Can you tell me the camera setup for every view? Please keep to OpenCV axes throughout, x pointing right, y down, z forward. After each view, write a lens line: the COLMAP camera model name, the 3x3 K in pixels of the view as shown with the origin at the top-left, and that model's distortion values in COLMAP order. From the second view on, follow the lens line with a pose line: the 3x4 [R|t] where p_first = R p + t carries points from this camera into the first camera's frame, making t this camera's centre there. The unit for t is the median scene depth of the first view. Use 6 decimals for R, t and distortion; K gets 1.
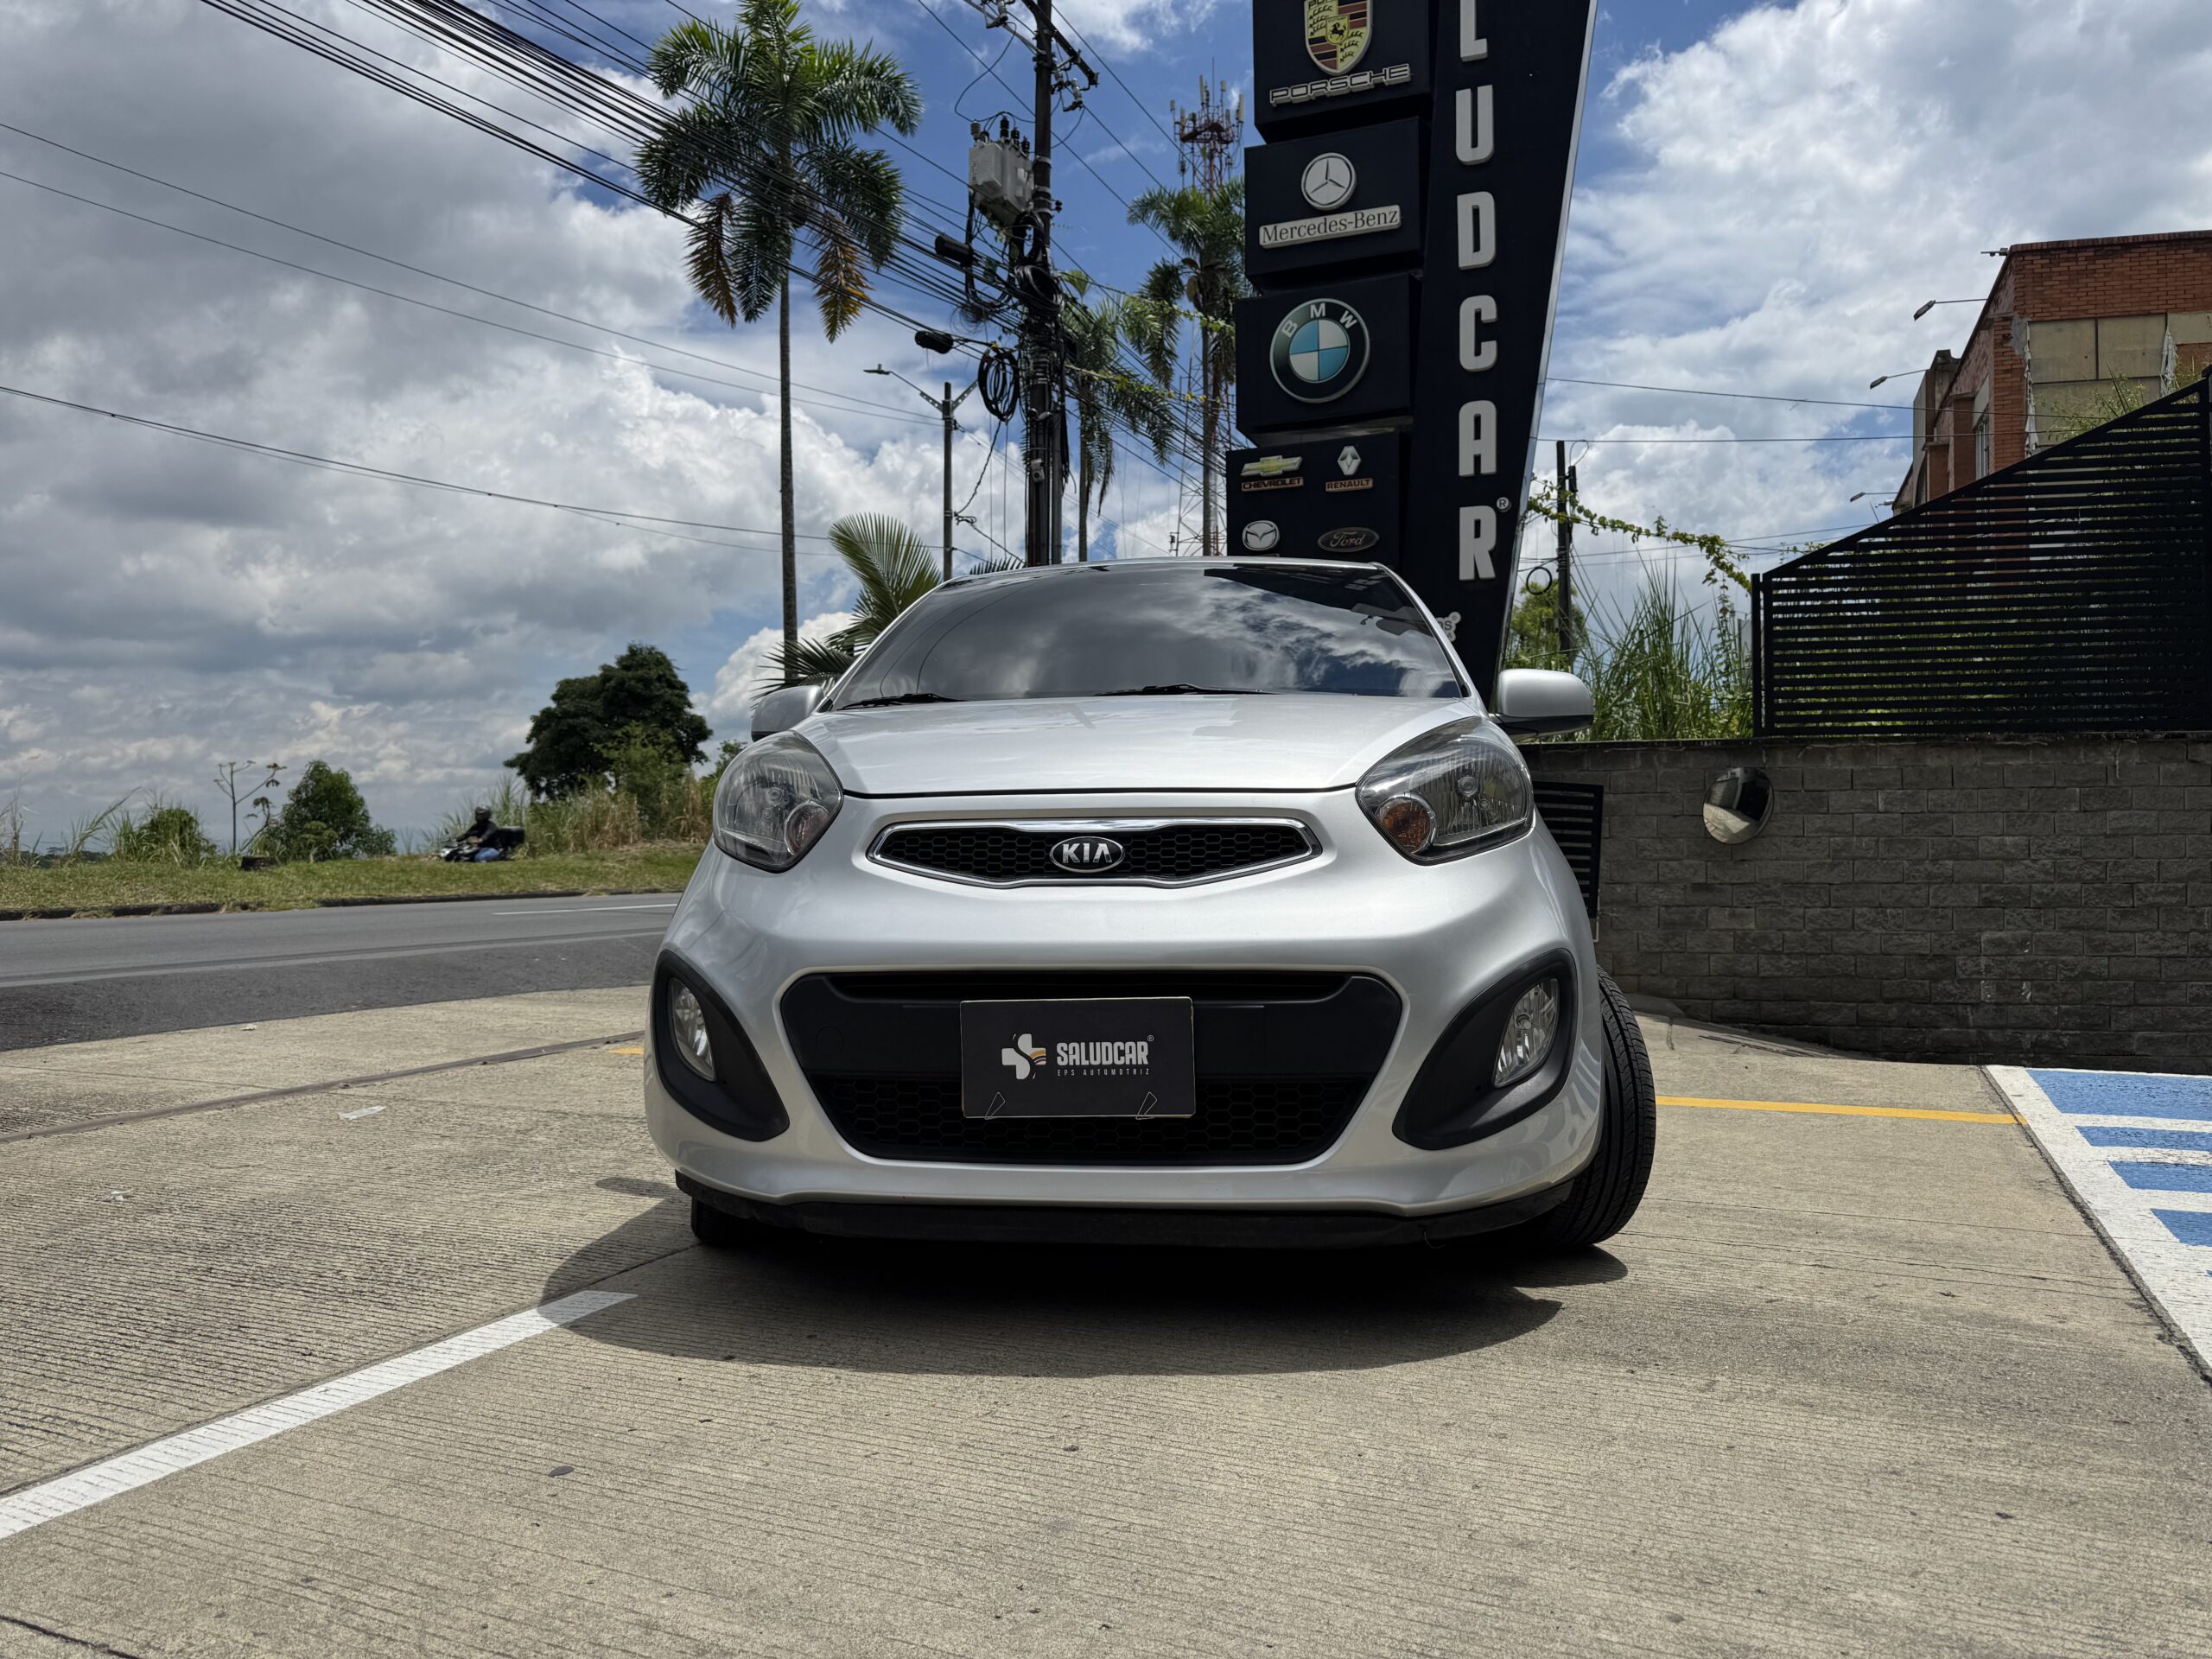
lens RADIAL K [[1569.8, 0, 1099.4], [0, 1569.8, 845.9], [0, 0, 1]] dist [0.020094, -0.026186]
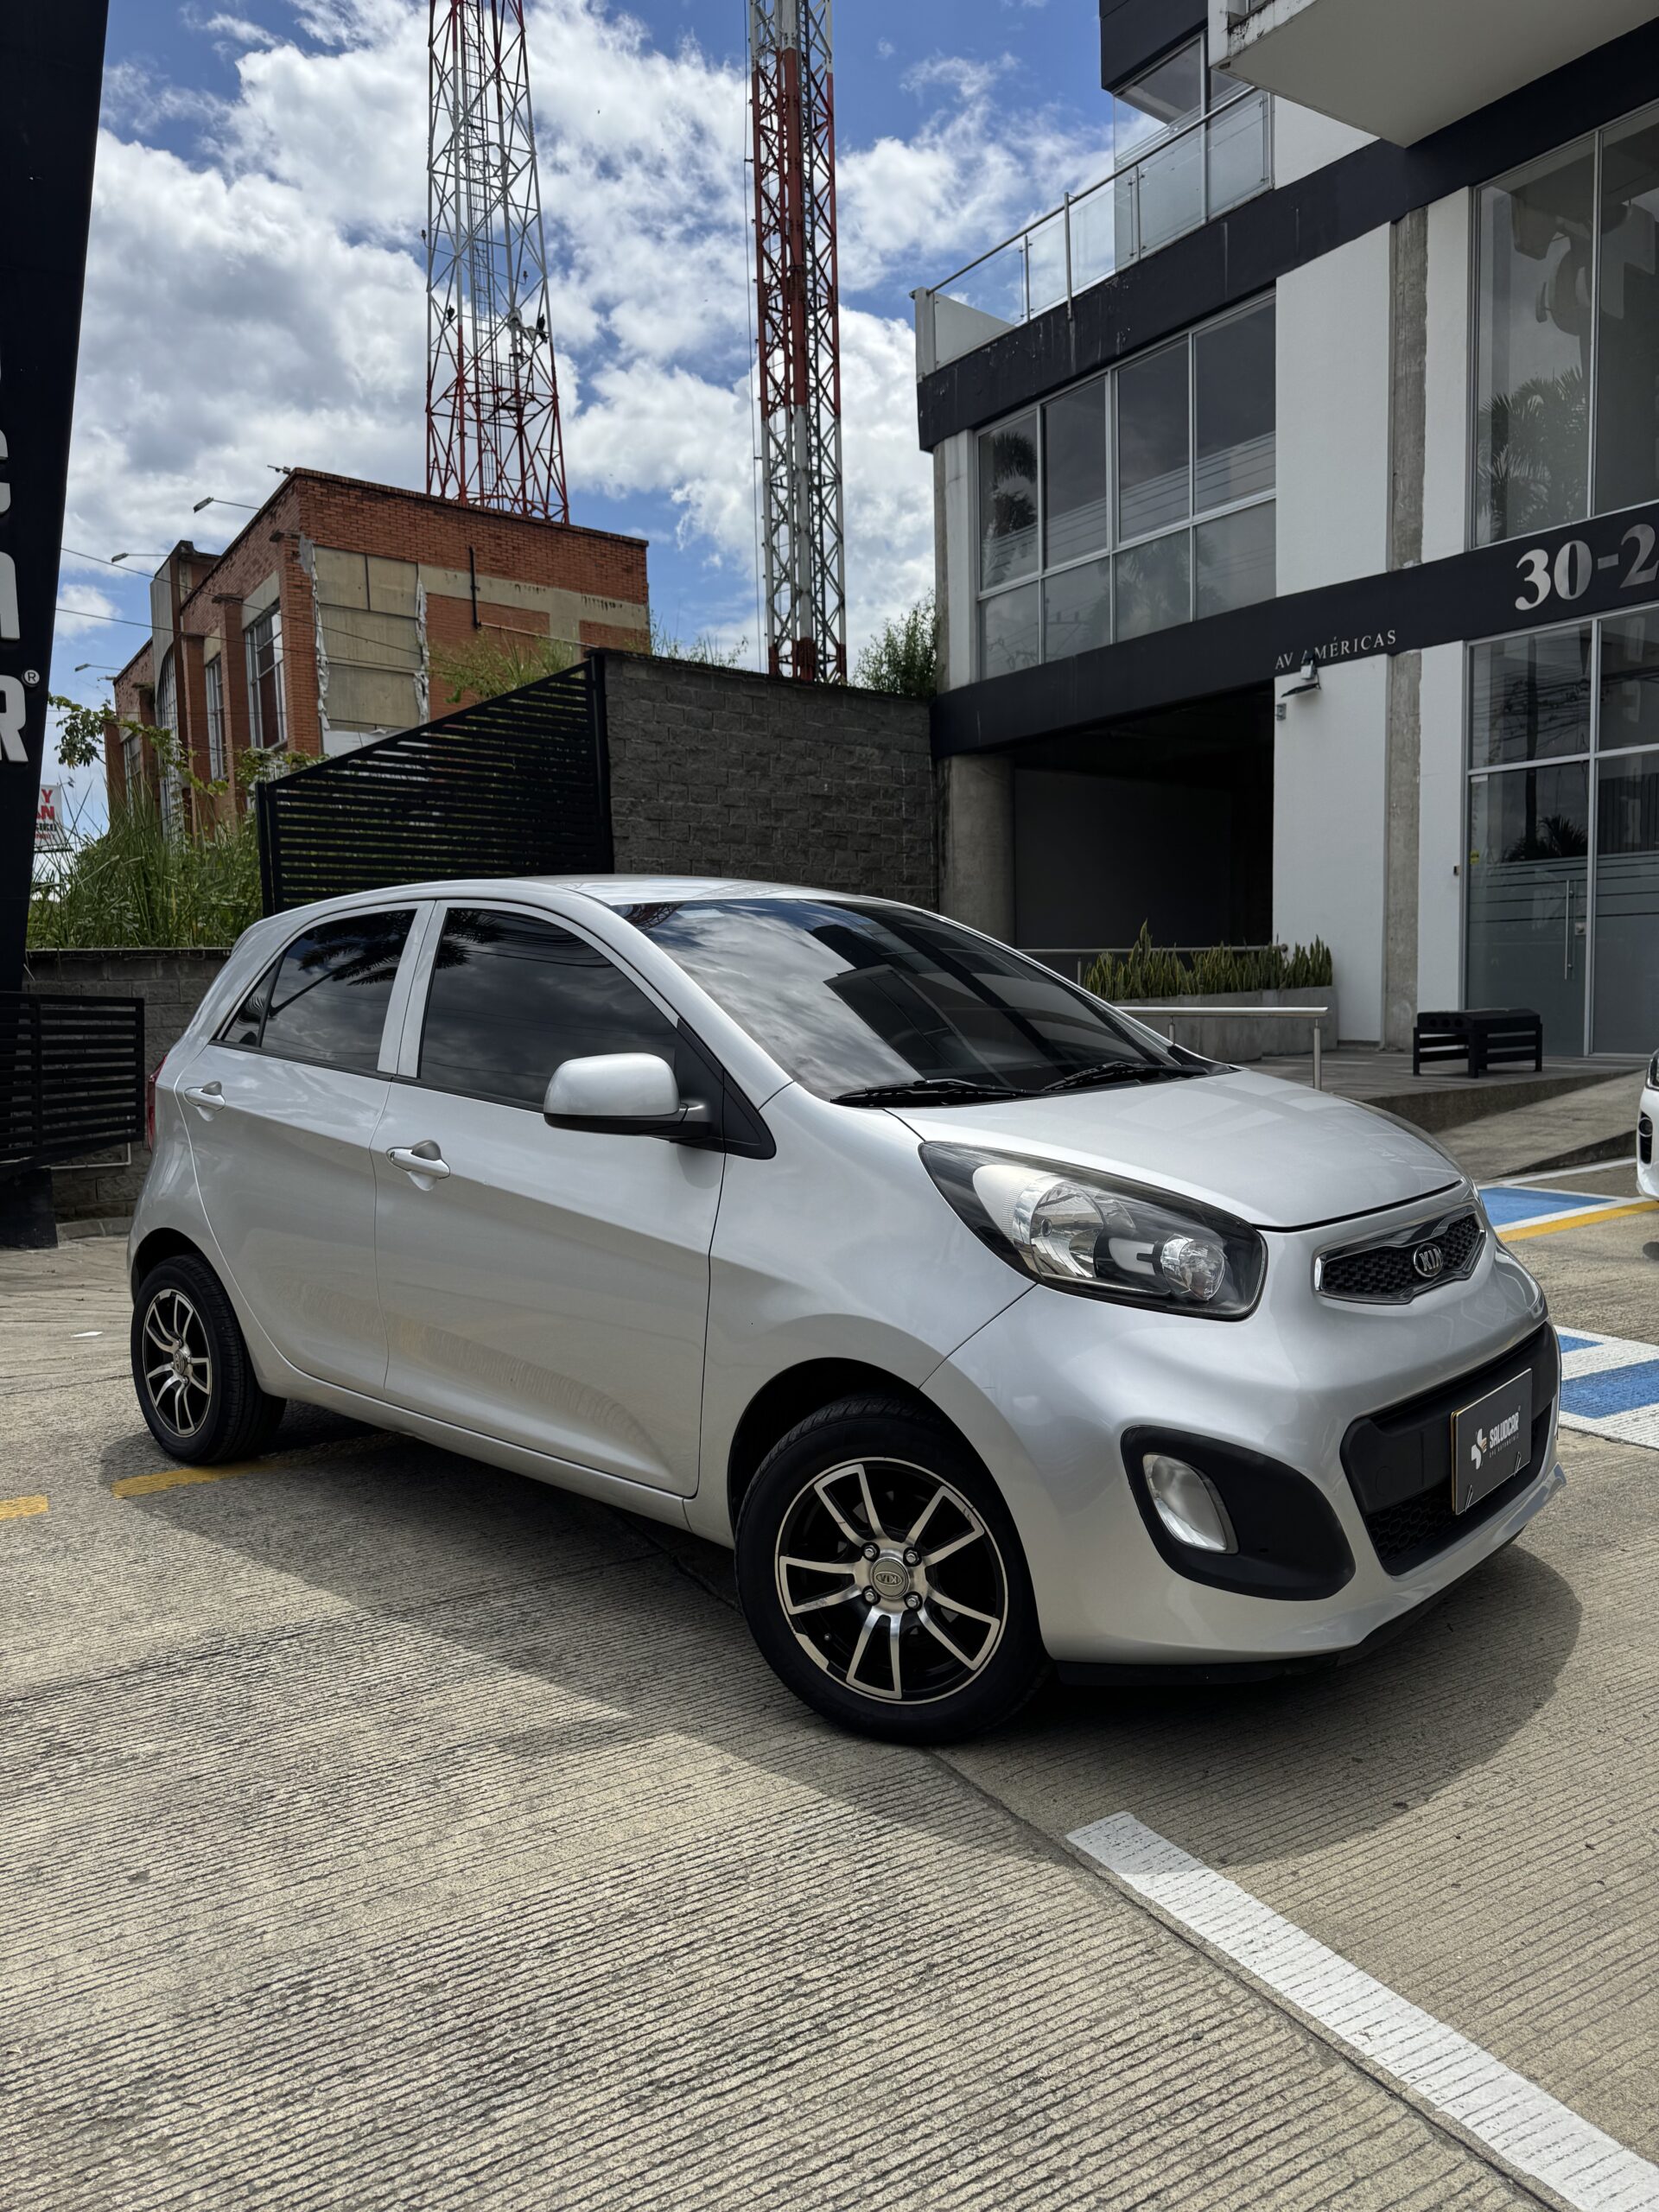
lens RADIAL K [[1569.8, 0, 828.0], [0, 1569.8, 1124.3], [0, 0, 1]] dist [0.020094, -0.026186]
pose [[0.582119, -0.079908, 0.809168, -0.211275], [0.018418, 0.996200, 0.085128, -0.036411], [-0.812895, -0.034651, 0.581378, 0.121541]]
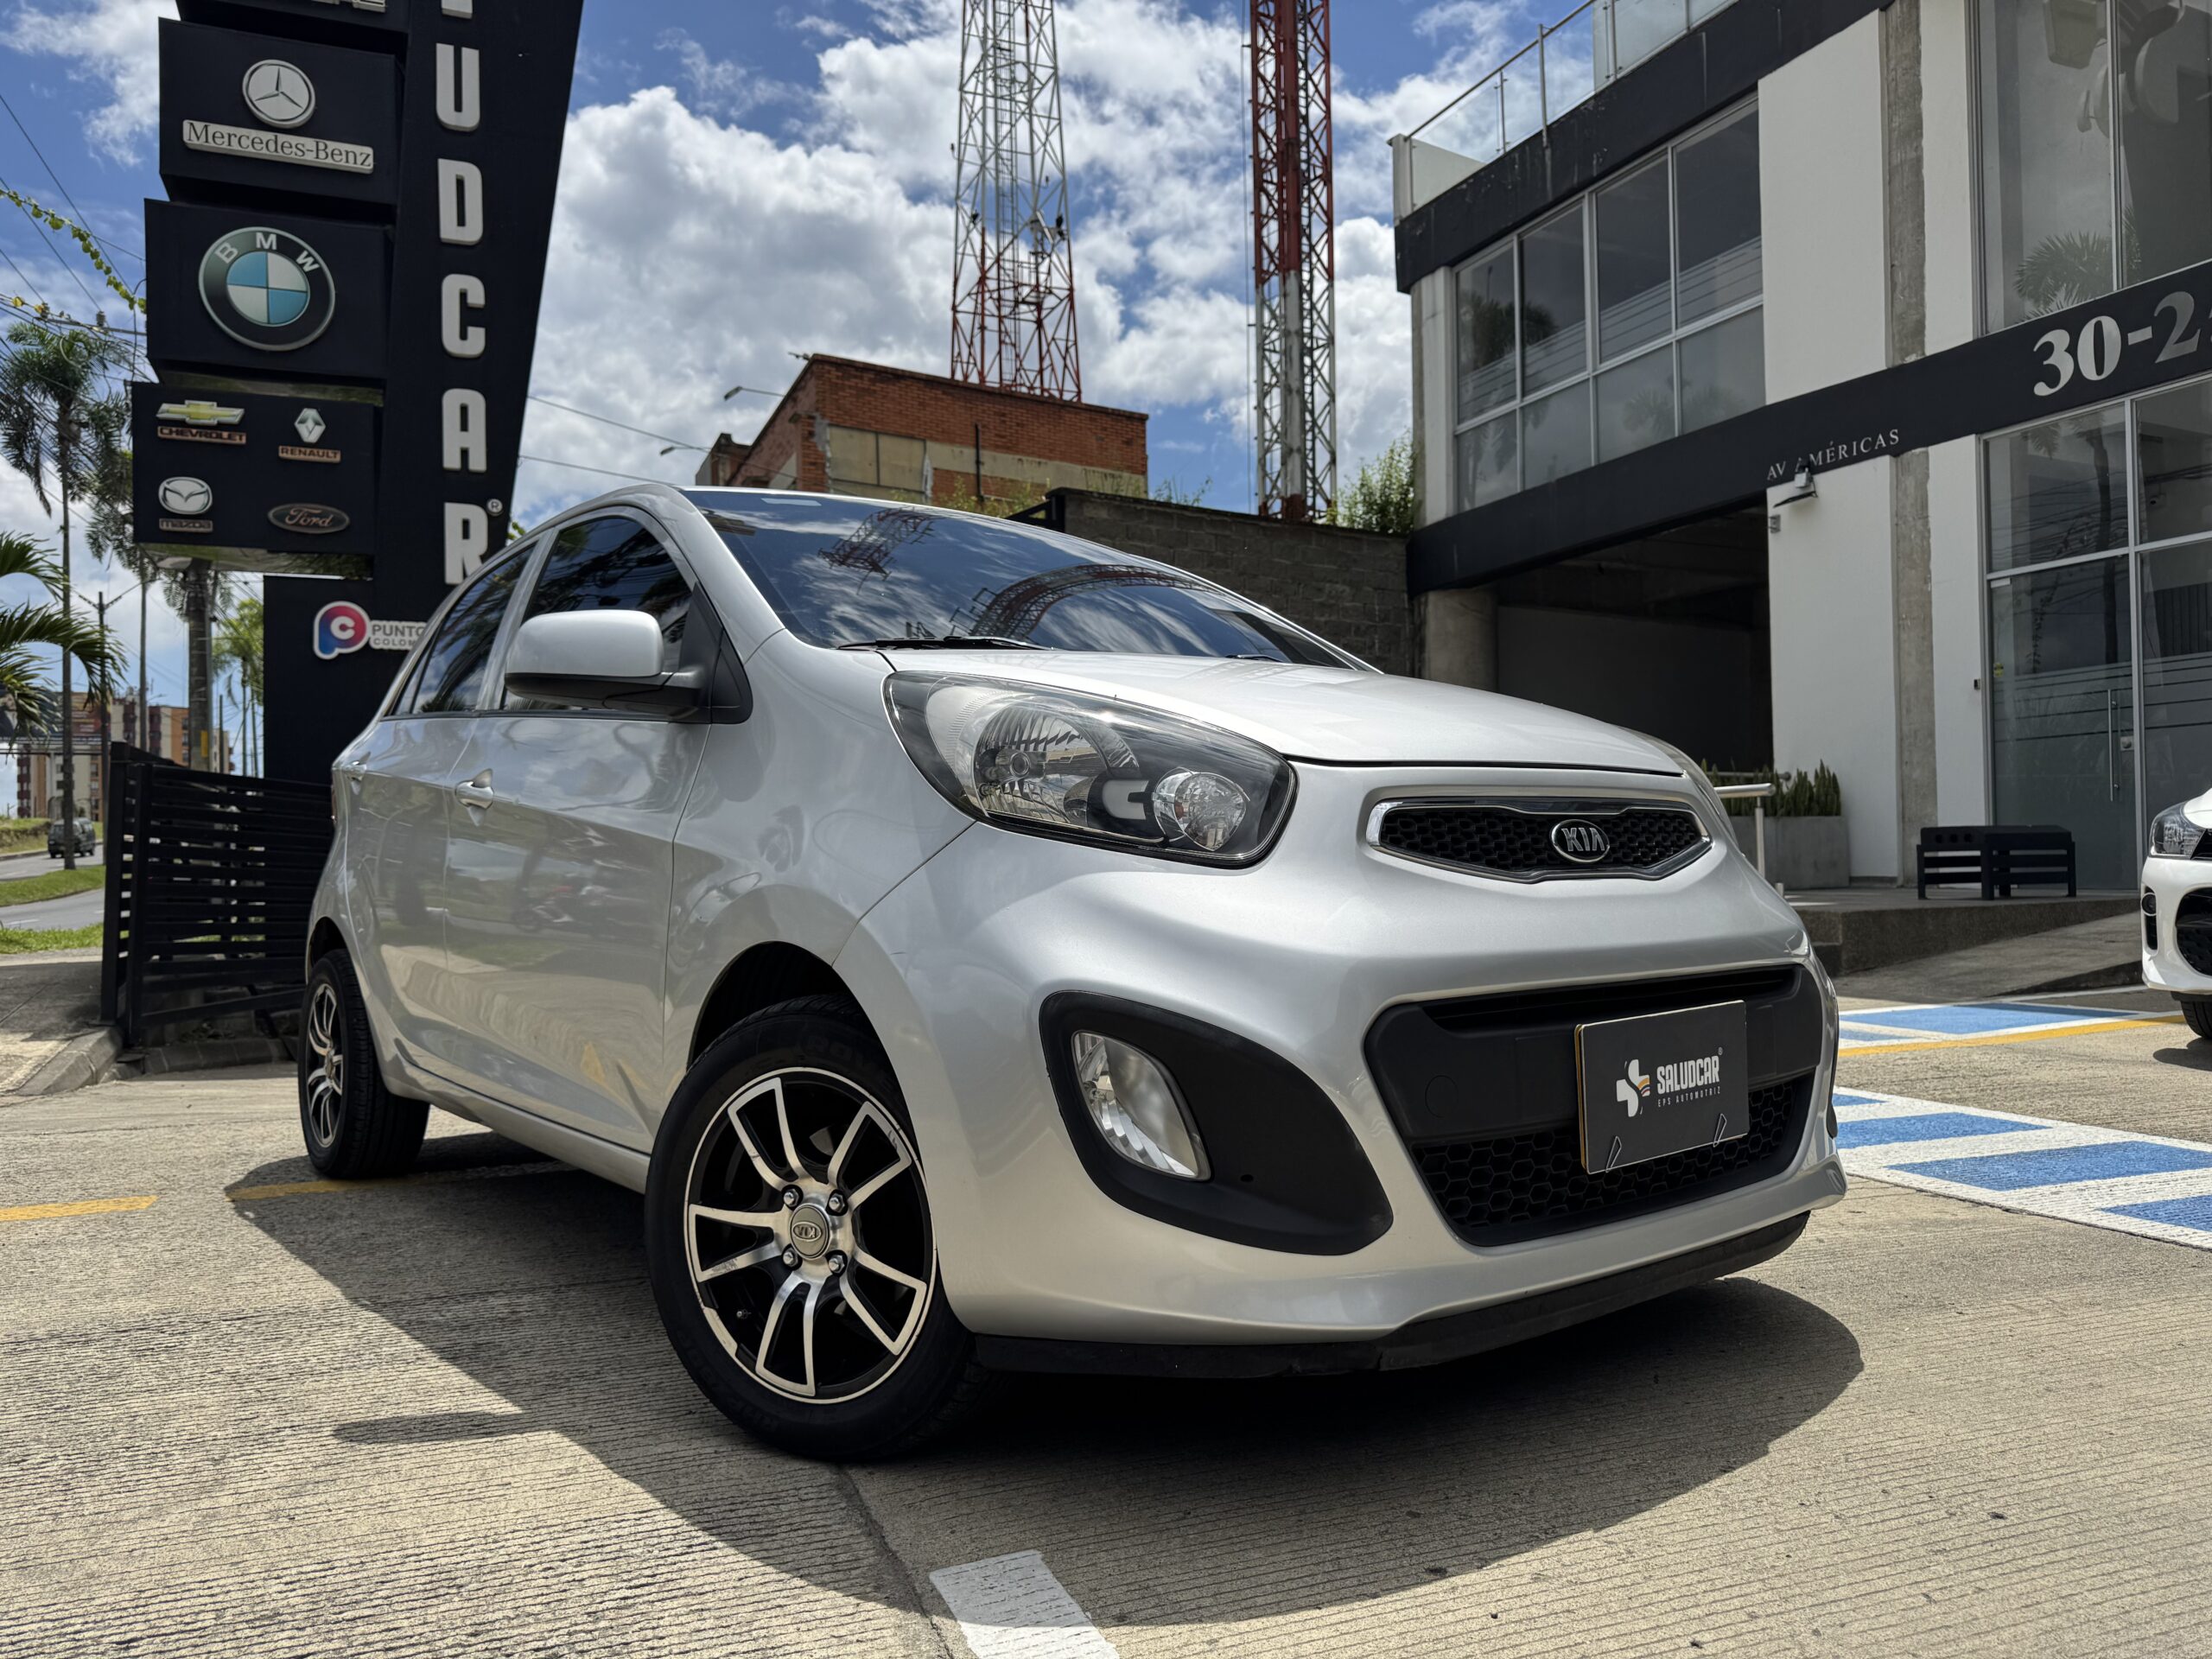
lens RADIAL K [[1569.8, 0, 1101.4], [0, 1569.8, 852.1], [0, 0, 1]] dist [0.020094, -0.026186]
pose [[0.708092, 0.005008, 0.706102, -0.138333], [0.010821, 0.999780, -0.017942, 0.003855], [-0.706037, 0.020346, 0.707882, 0.102571]]
